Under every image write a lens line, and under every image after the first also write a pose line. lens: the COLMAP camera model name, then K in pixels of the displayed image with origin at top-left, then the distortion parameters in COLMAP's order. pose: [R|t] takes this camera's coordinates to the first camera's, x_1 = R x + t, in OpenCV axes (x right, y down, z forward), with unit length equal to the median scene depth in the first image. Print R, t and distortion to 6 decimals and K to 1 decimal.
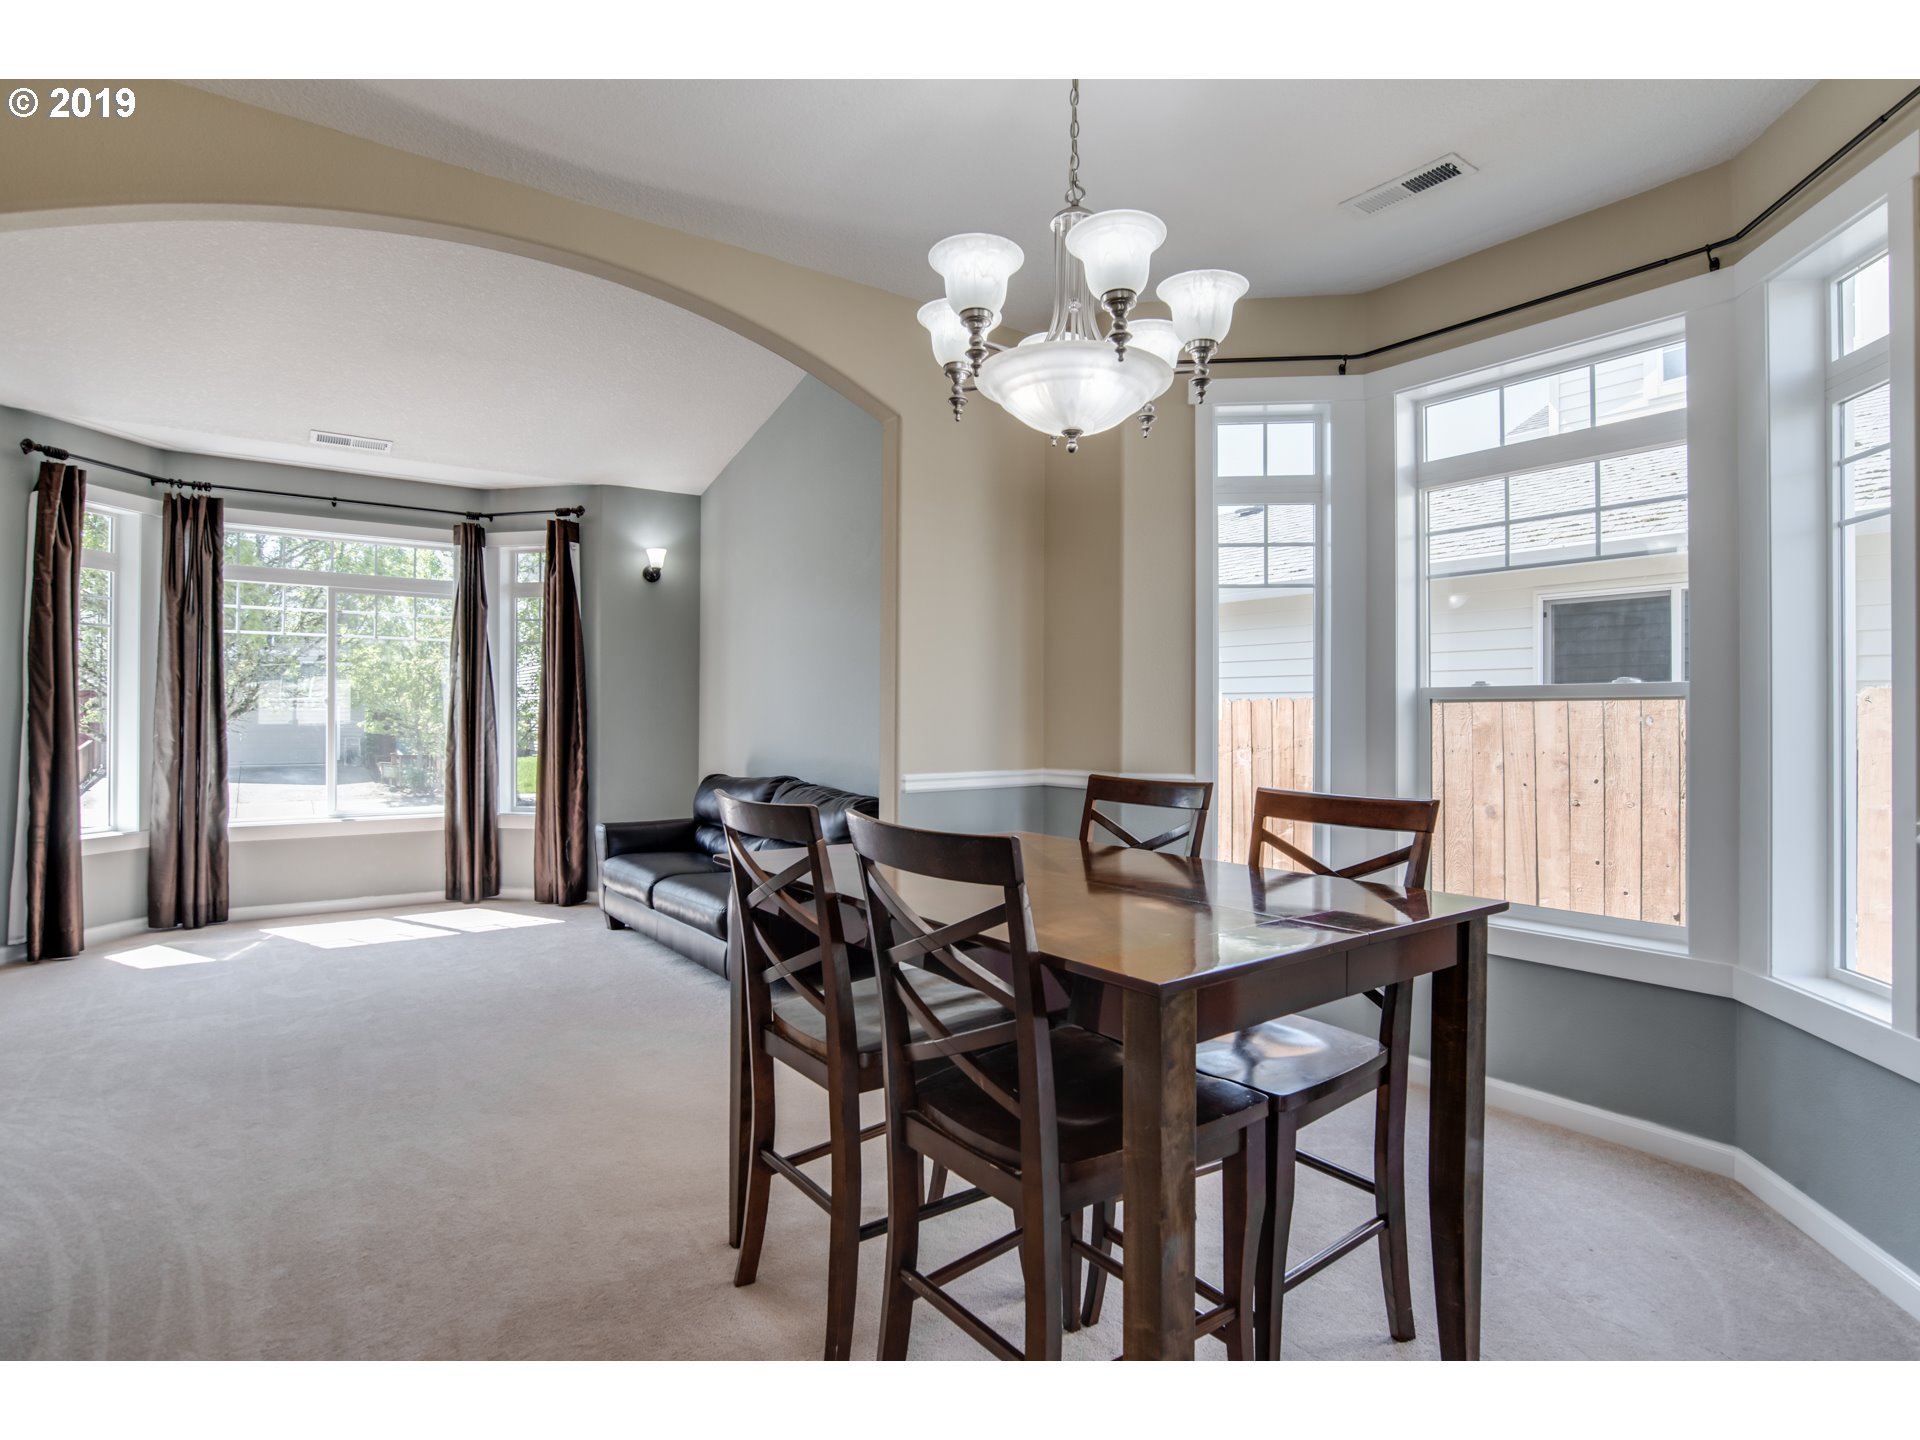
lens RADIAL K [[983.3, 0, 972.0], [0, 983.3, 713.8], [0, 0, 1]] dist [-0.054006, 0.021394]
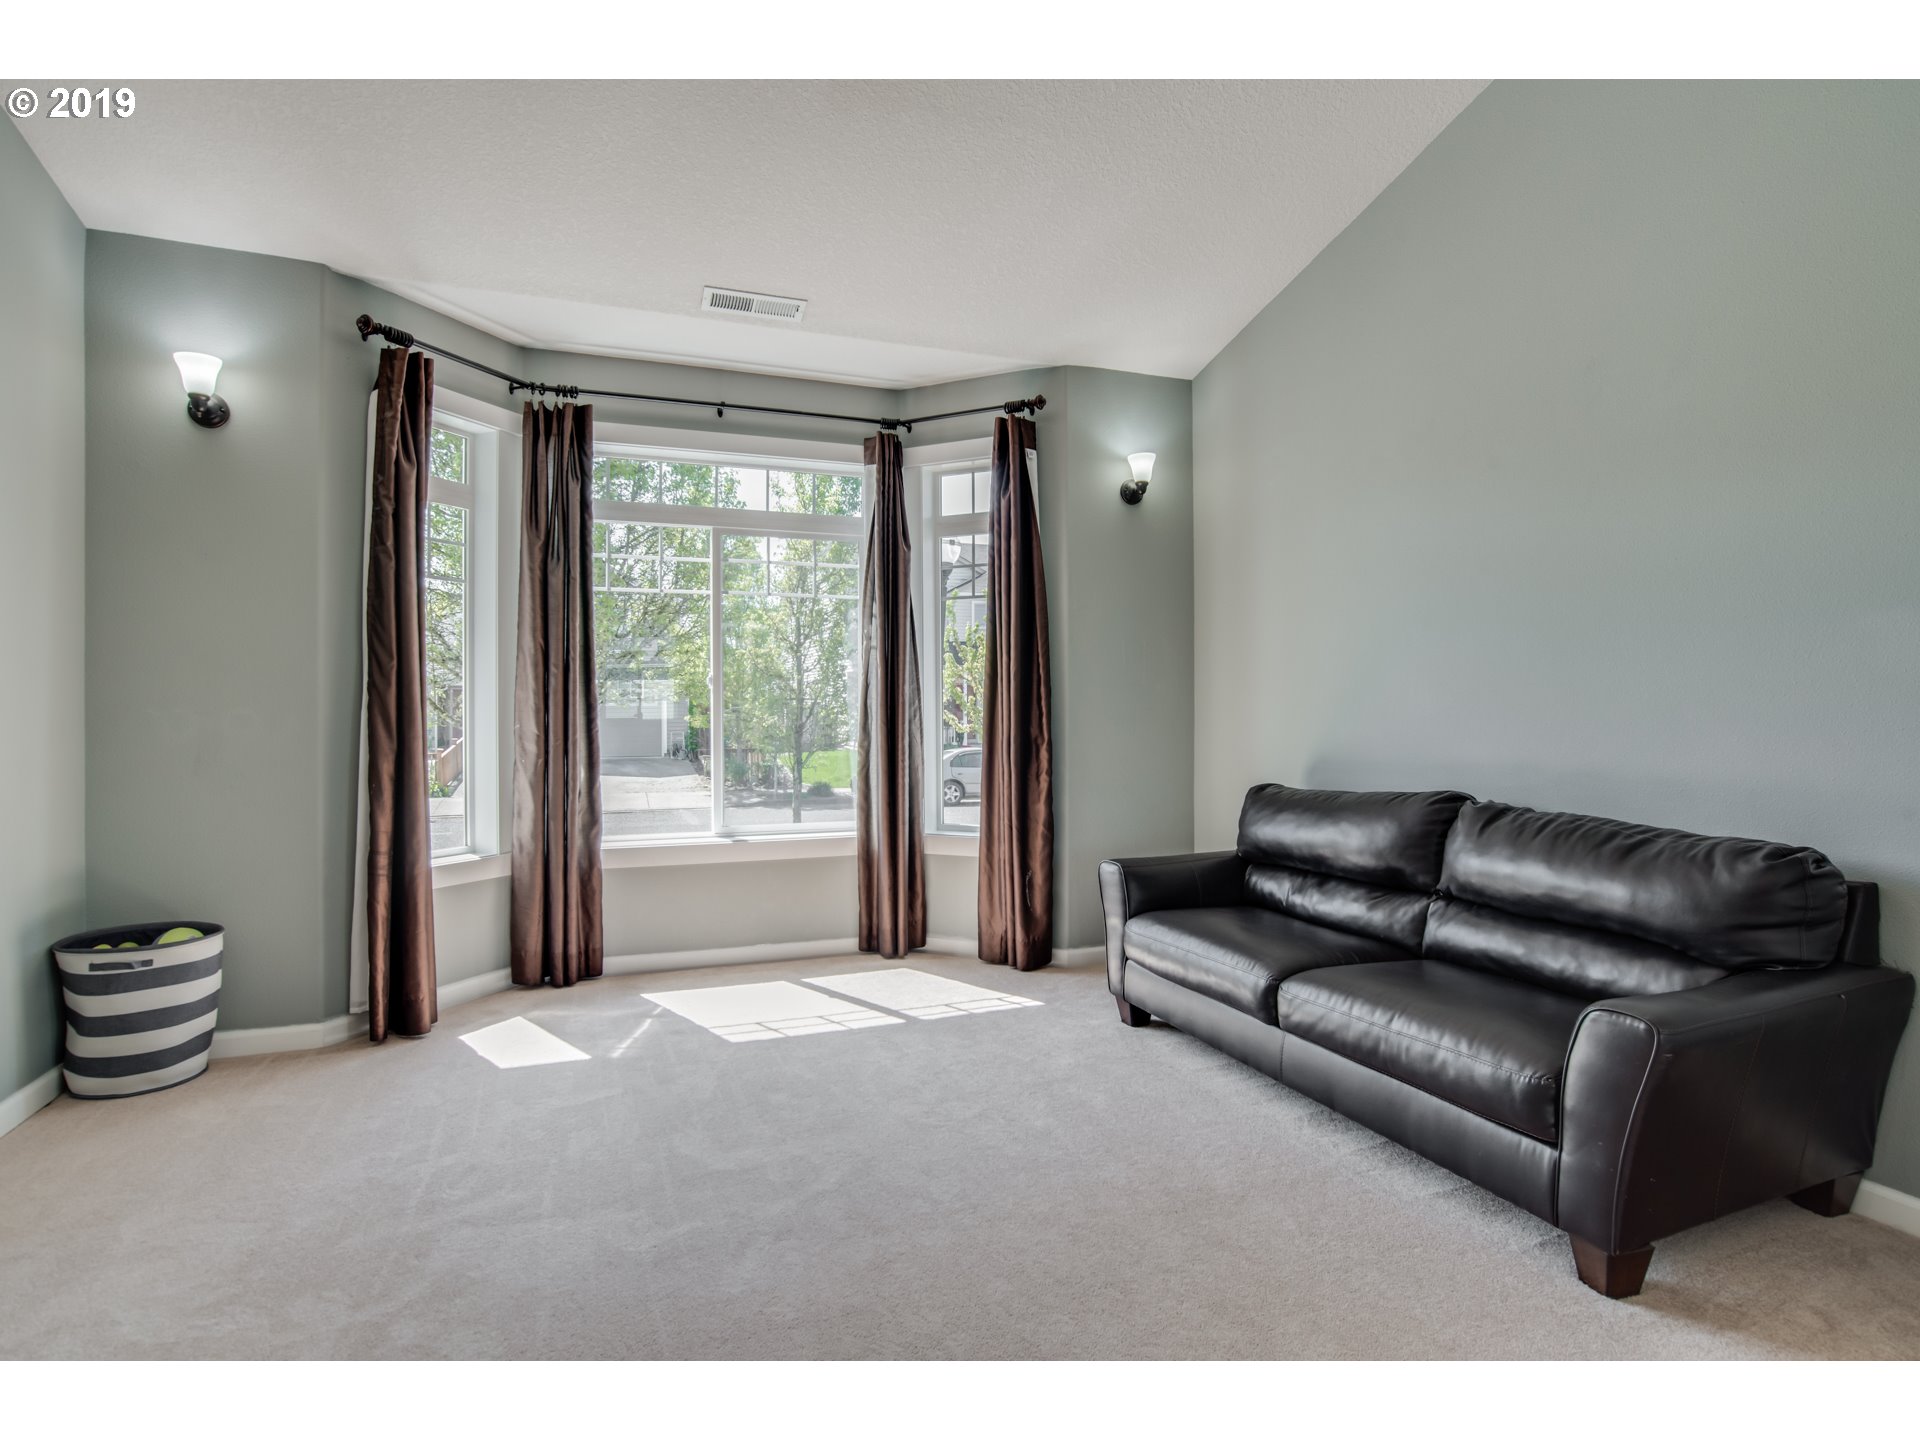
lens RADIAL K [[1006.1, 0, 975.6], [0, 1006.1, 713.3], [0, 0, 1]] dist [-0.061201, 0.028841]
pose [[0.962500, -0.006149, -0.271212, -0.288984], [0.007867, 0.999955, 0.005250, 0.011023], [0.271168, -0.007187, 0.962505, 0.338628]]
